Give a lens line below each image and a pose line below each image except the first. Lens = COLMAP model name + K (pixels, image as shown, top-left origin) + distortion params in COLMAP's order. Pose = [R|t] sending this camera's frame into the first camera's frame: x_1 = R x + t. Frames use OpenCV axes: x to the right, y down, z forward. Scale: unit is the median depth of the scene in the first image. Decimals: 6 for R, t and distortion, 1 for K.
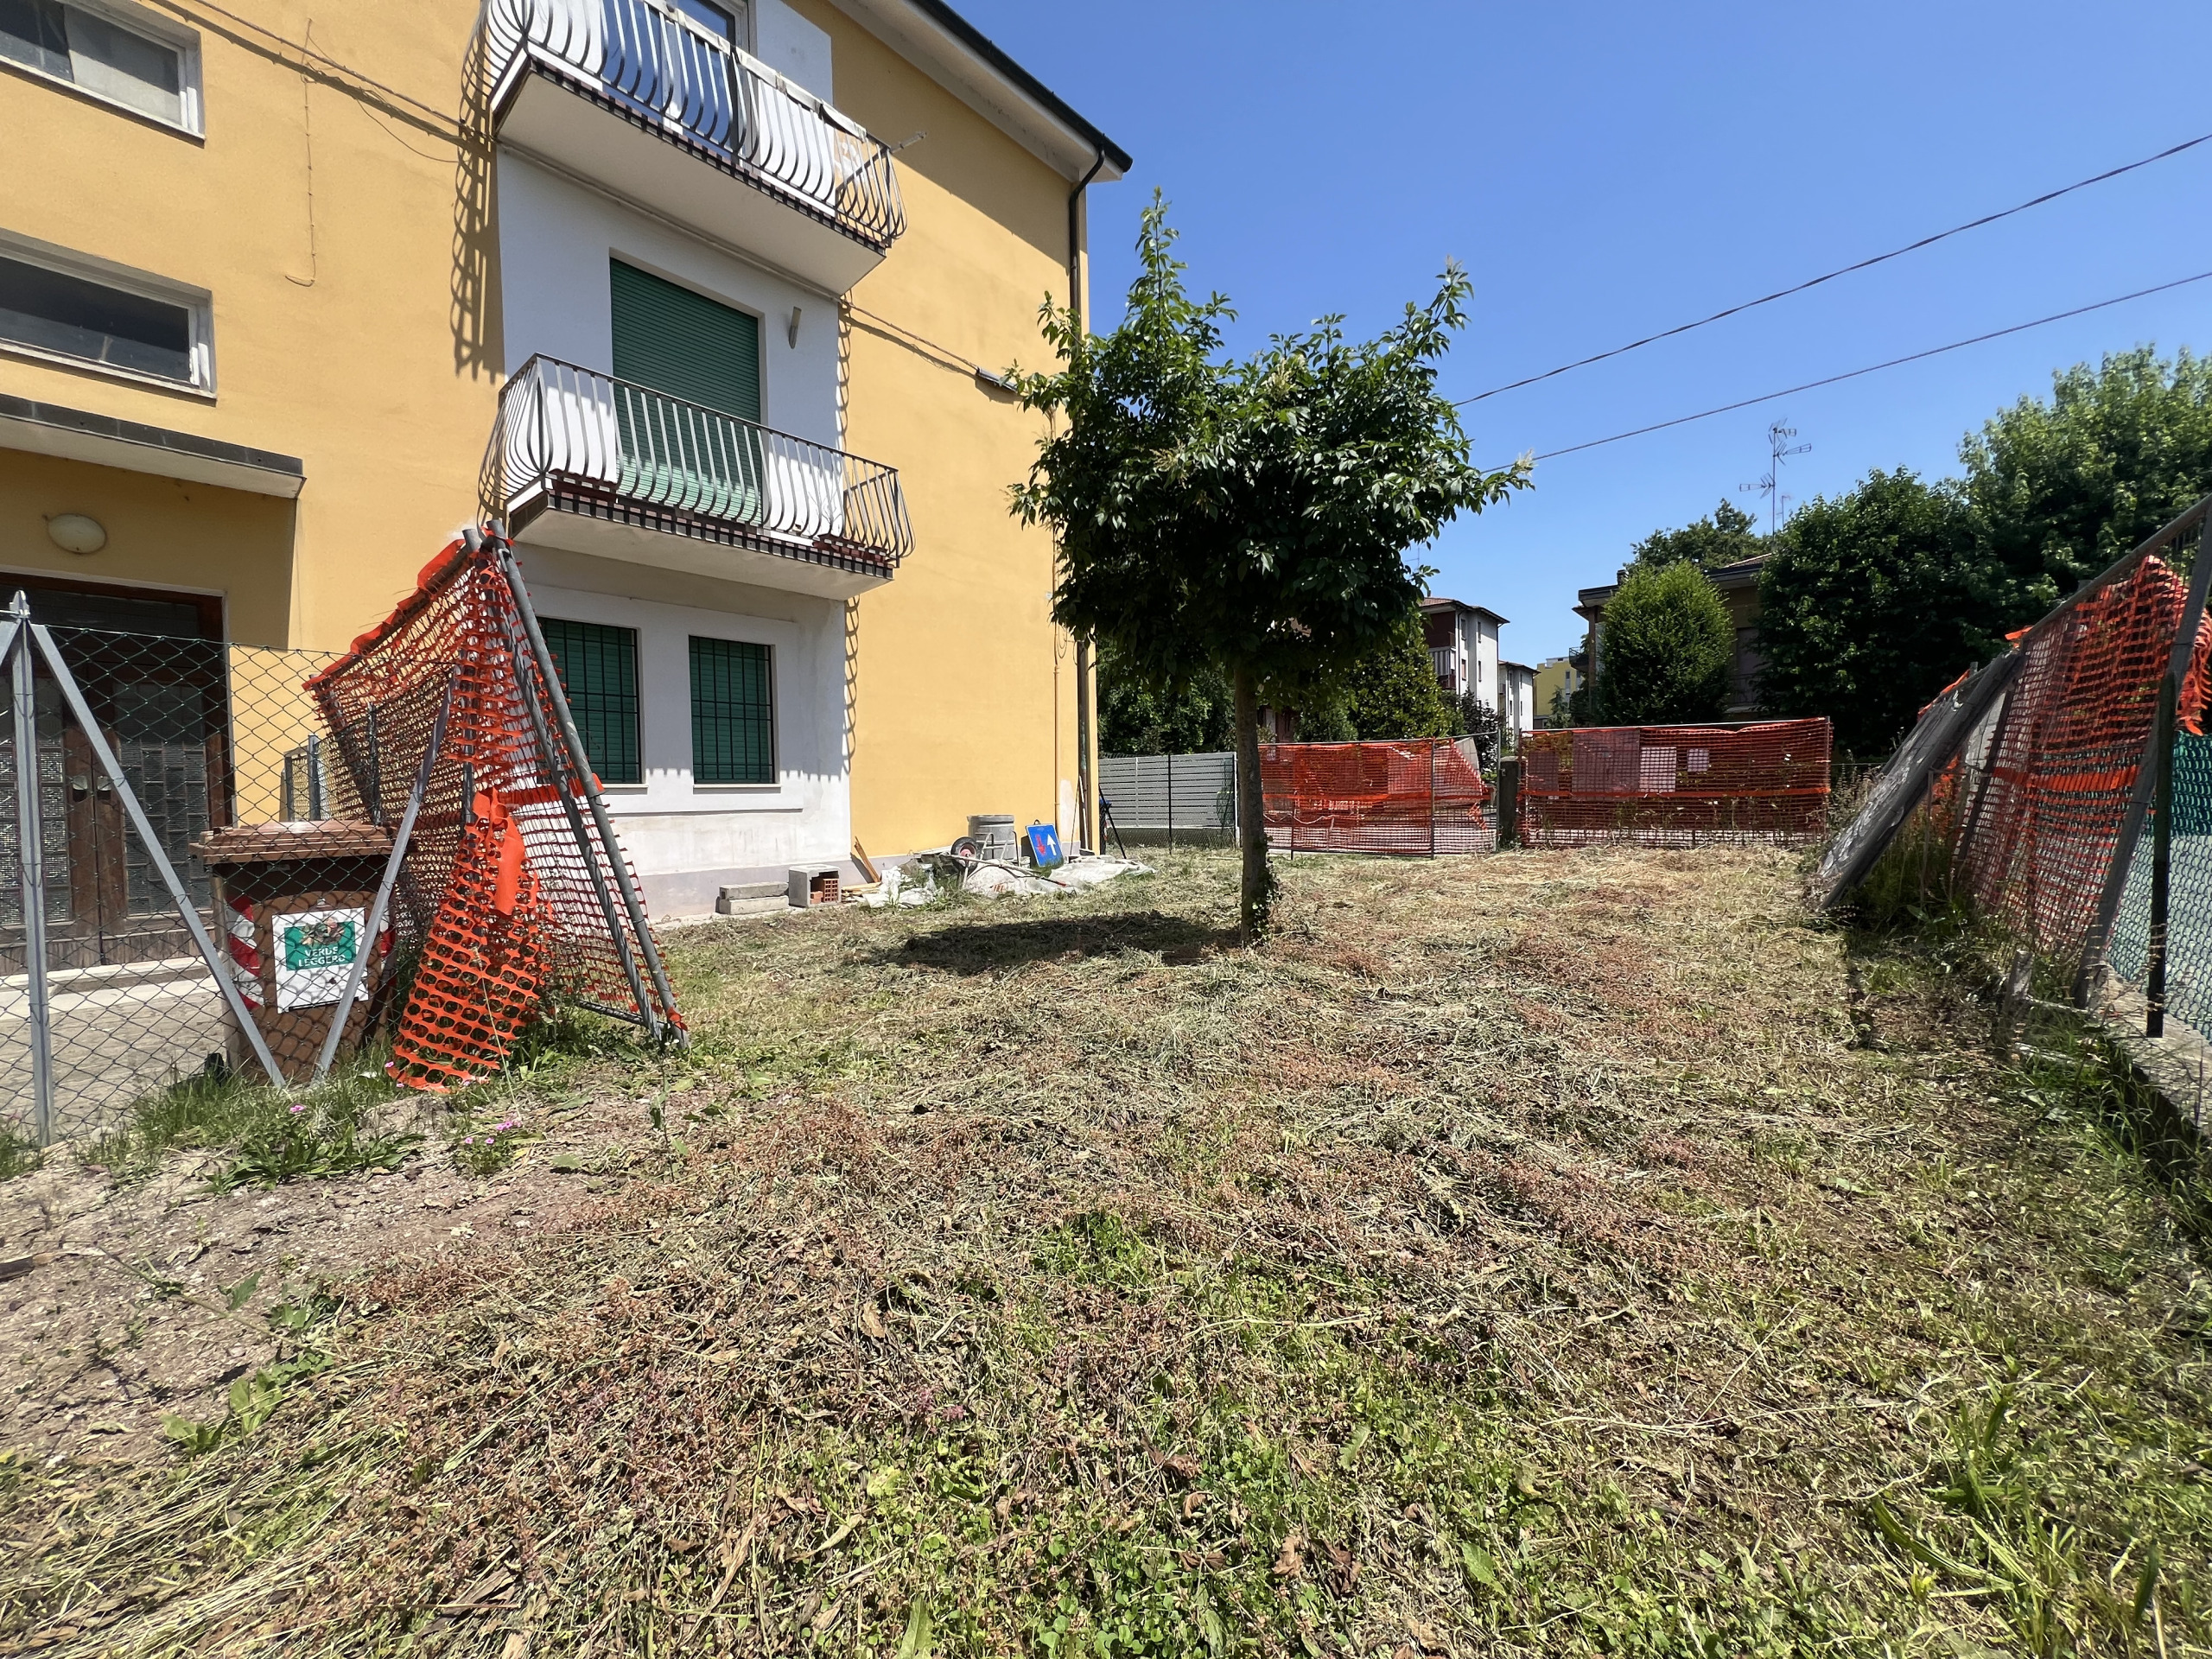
lens RADIAL K [[887.0, 0, 1089.0], [0, 887.0, 824.3], [0, 0, 1]] dist [-0.001632, 0.000079]
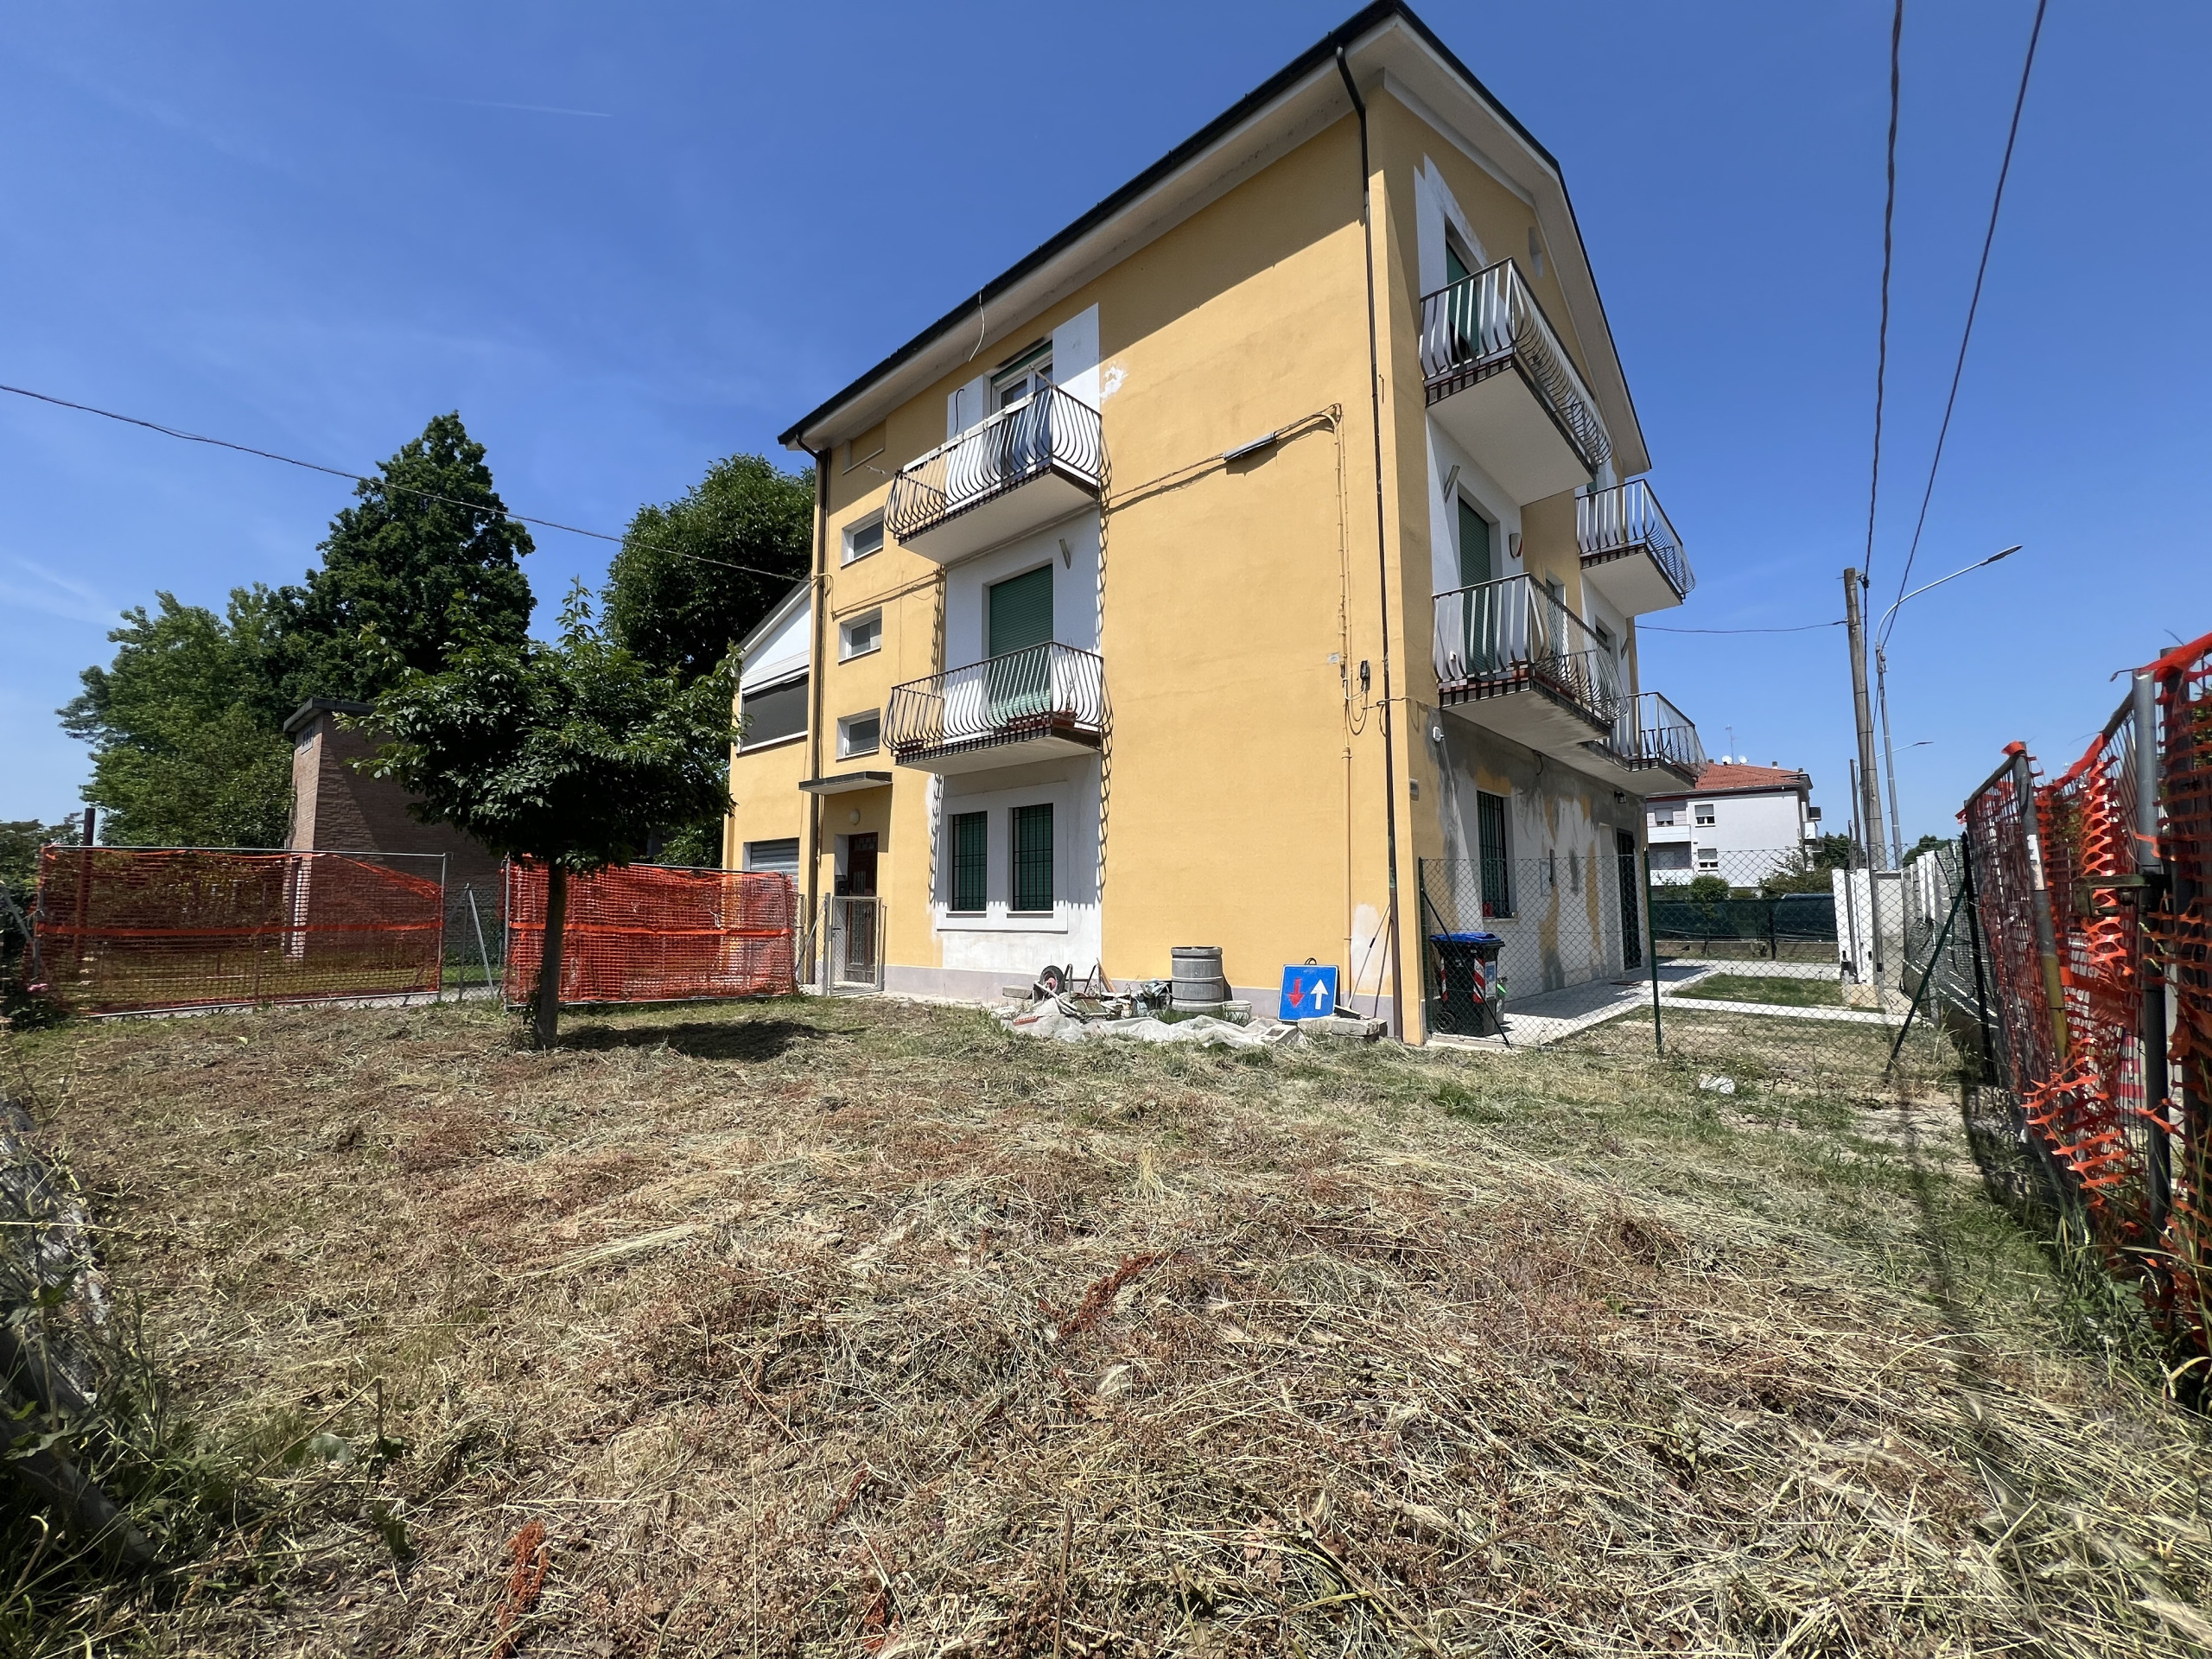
lens RADIAL K [[887.0, 0, 1084.0], [0, 887.0, 827.7], [0, 0, 1]] dist [-0.001632, 0.000079]
pose [[-0.021417, -0.077194, -0.996786, 0.934703], [-0.029685, 0.996624, -0.076544, -0.070433], [0.999330, 0.027951, -0.023636, 1.094374]]
